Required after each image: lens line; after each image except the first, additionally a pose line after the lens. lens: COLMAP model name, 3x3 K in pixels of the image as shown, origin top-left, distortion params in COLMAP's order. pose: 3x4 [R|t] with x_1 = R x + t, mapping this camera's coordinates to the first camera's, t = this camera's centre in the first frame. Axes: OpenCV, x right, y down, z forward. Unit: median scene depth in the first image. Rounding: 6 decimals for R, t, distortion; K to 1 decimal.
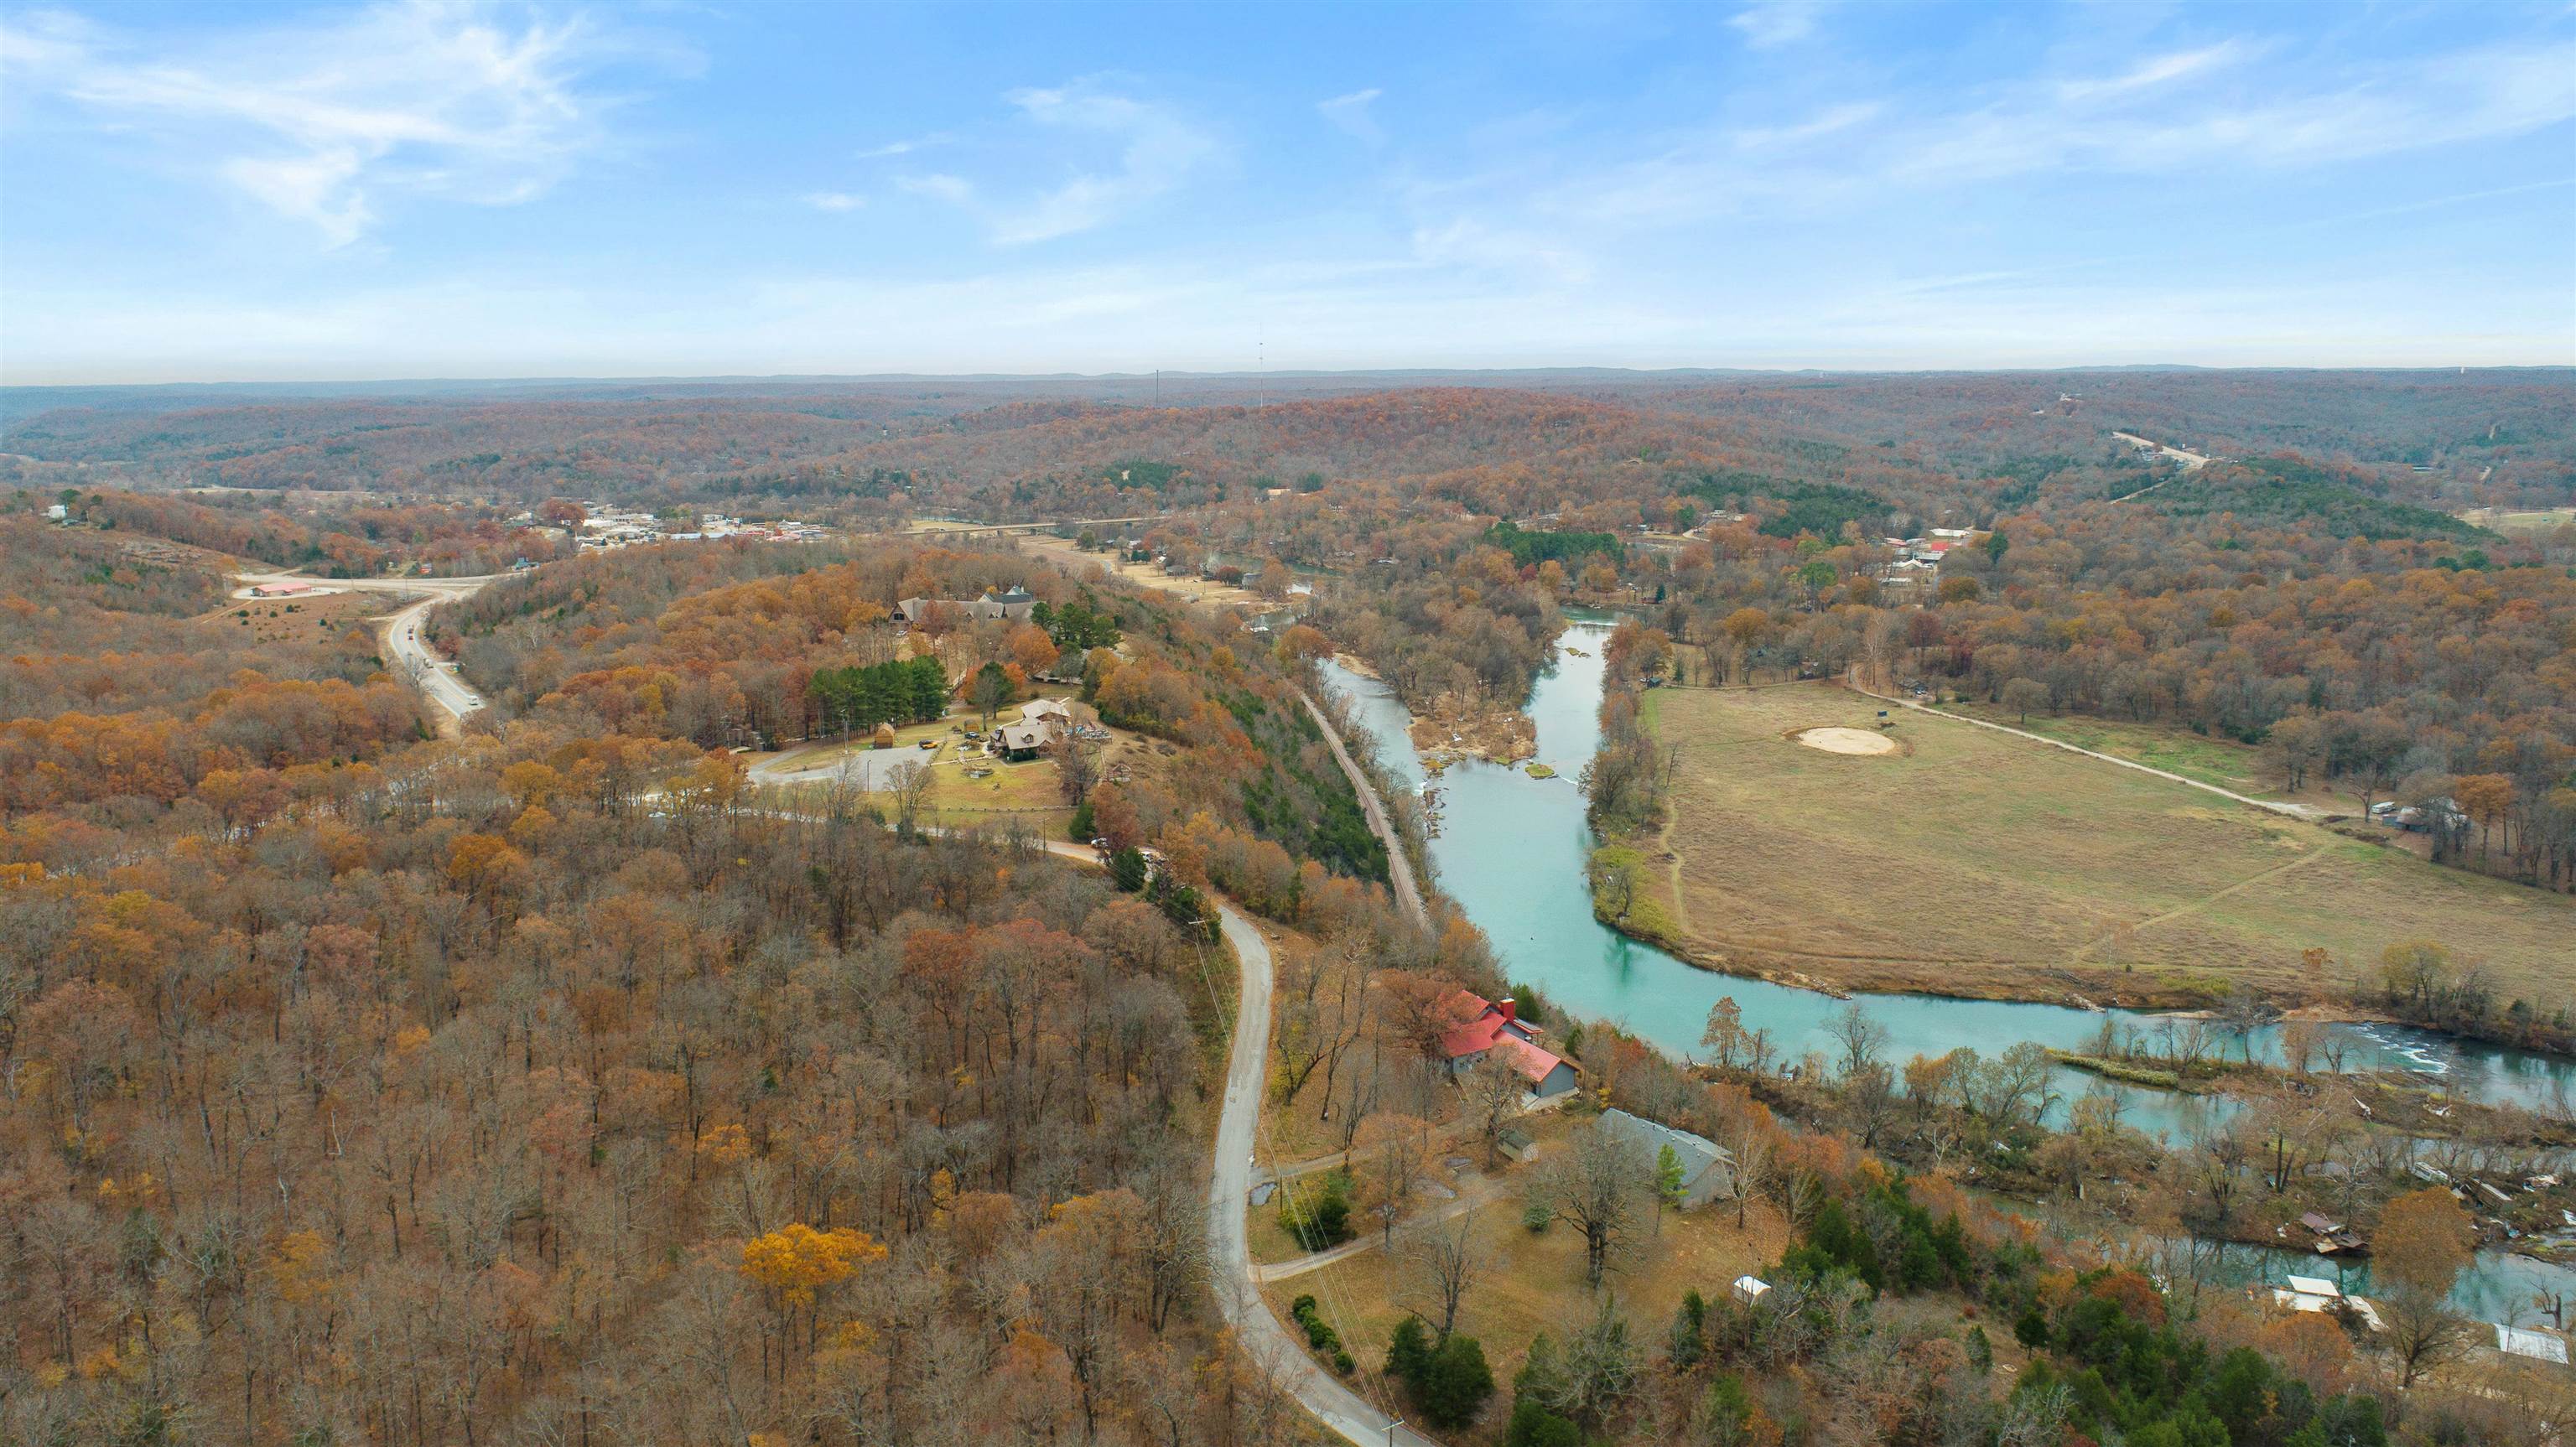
lens RADIAL K [[1891.6, 0, 1281.3], [0, 1891.6, 726.3], [0, 0, 1]] dist [-0.006197, 0.000112]
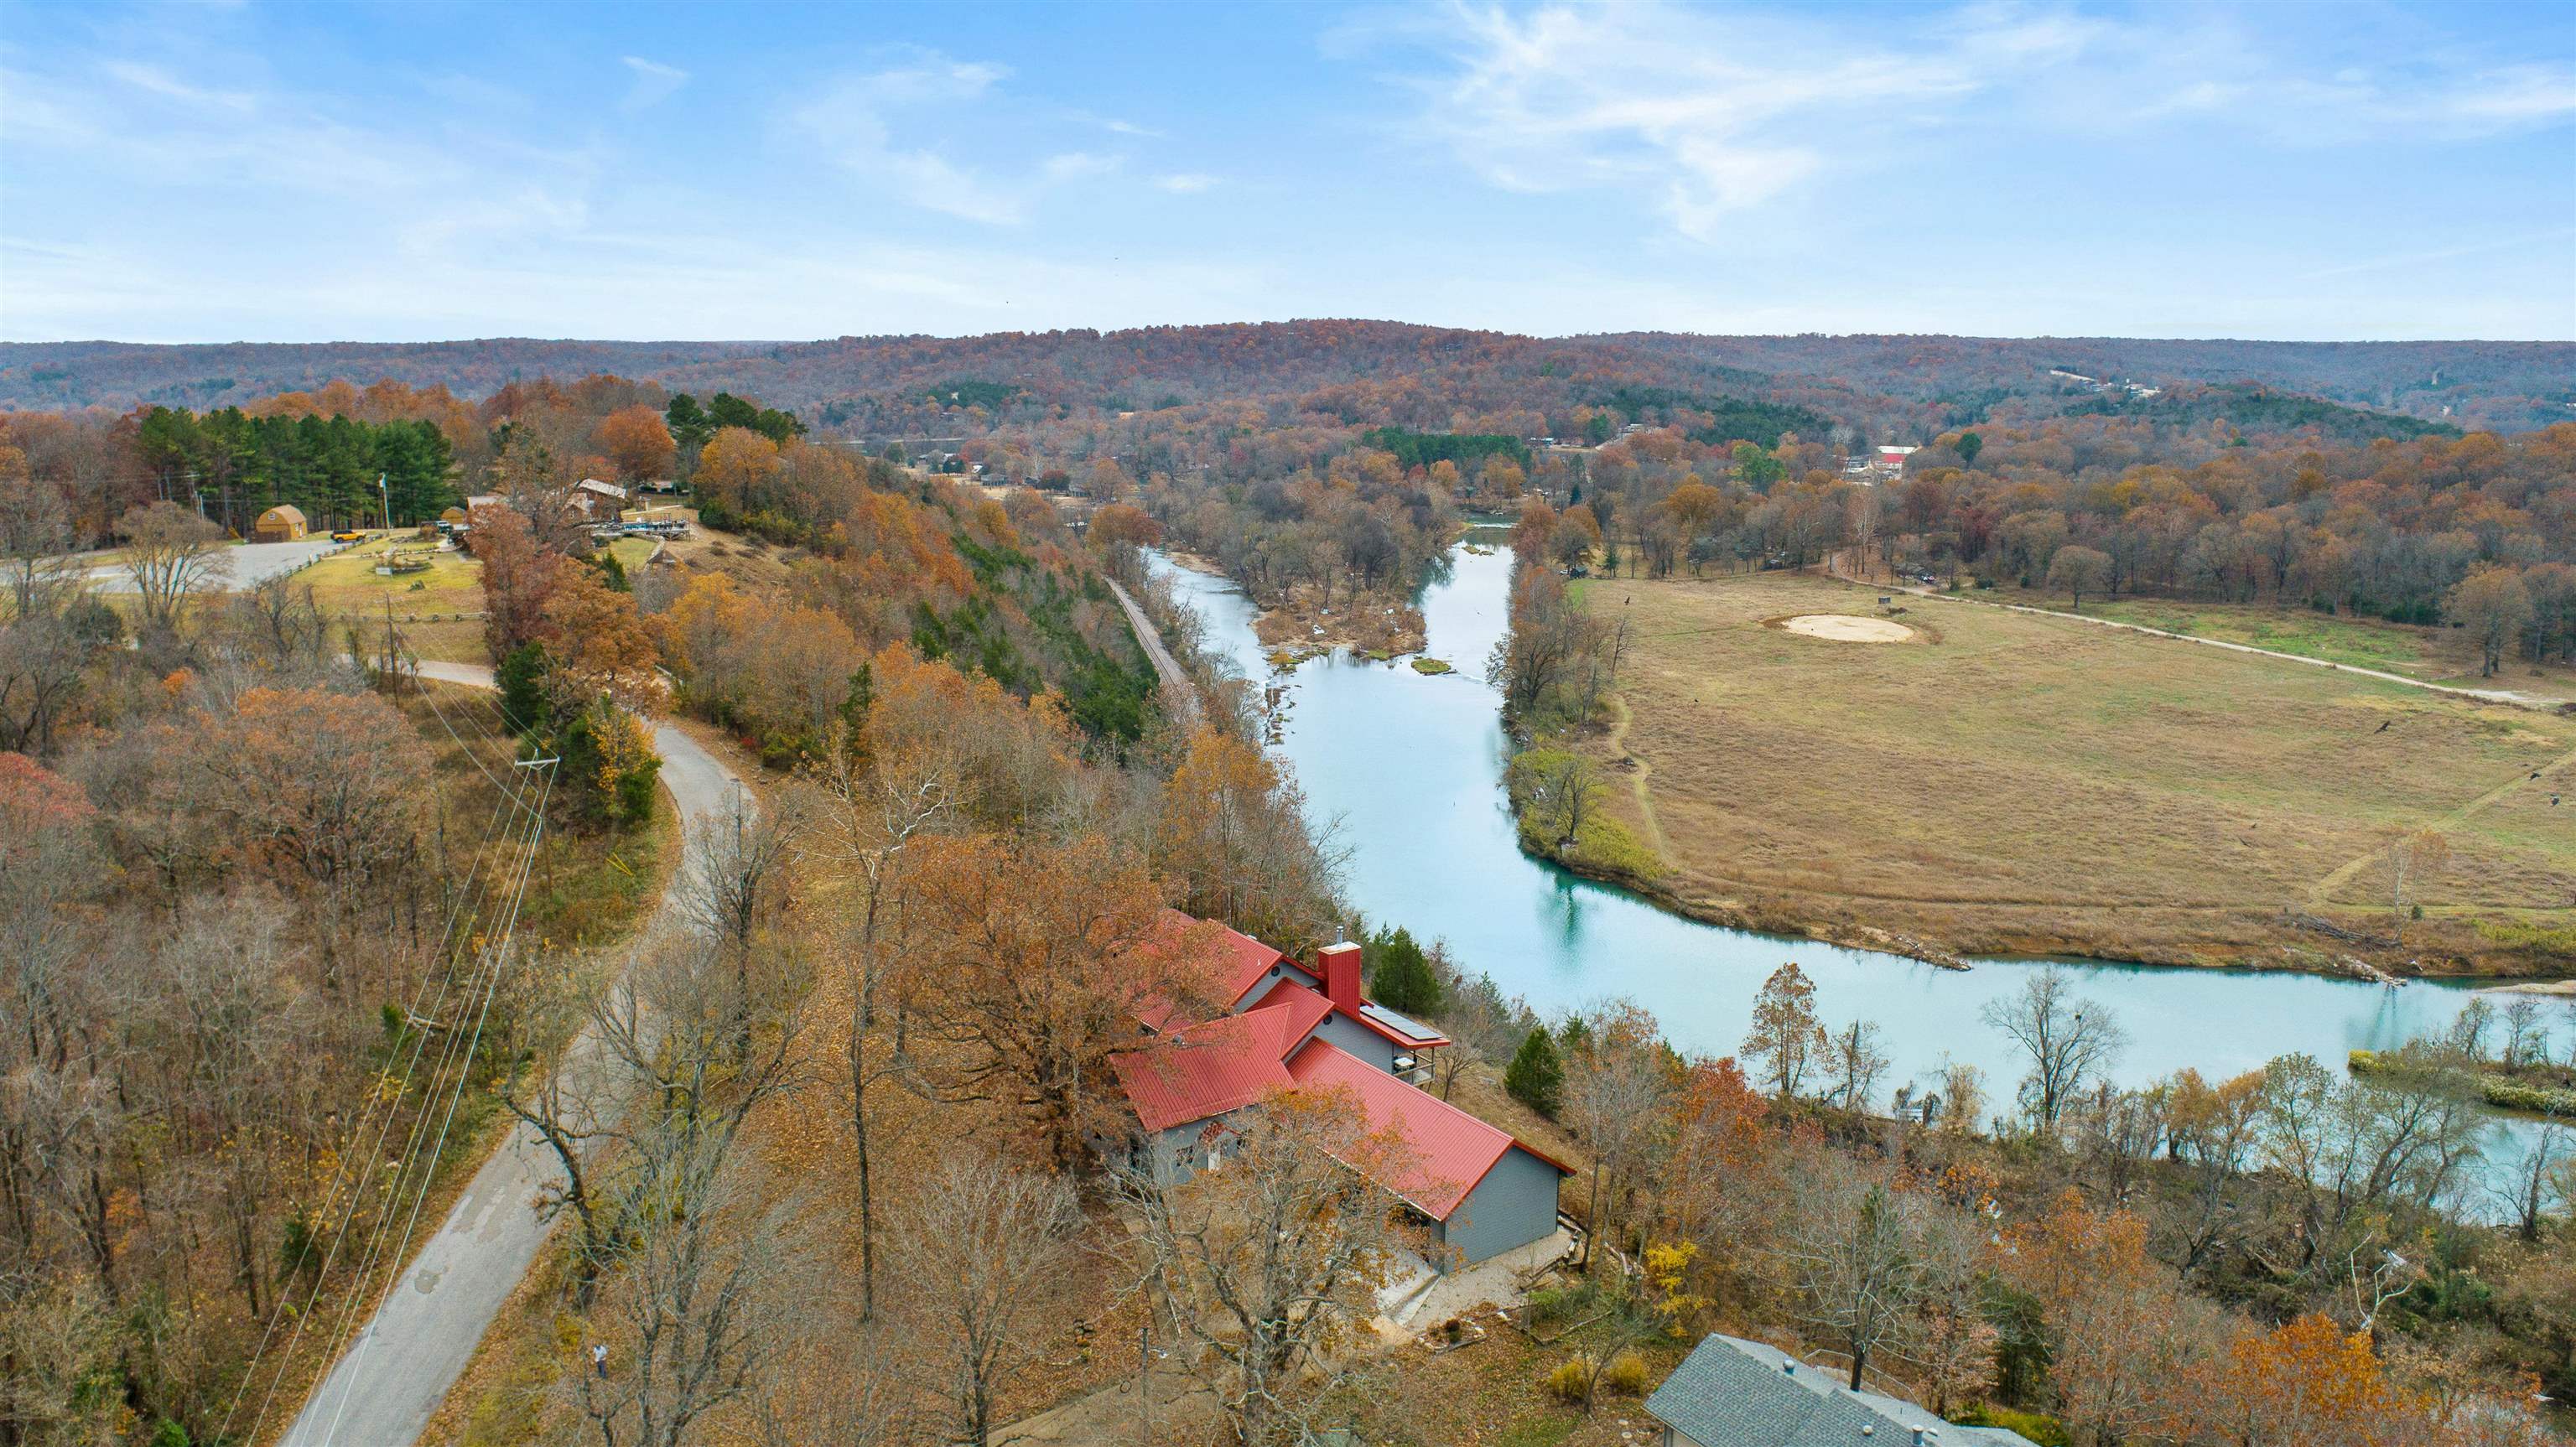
lens RADIAL K [[2023.4, 0, 1294.7], [0, 2023.4, 723.4], [0, 0, 1]] dist [-0.007948, 0.002779]
pose [[0.997618, -0.004372, 0.068847, 0.033027], [0.003776, 0.999954, 0.008781, 0.038694], [-0.068882, -0.008500, 0.997589, 0.244778]]
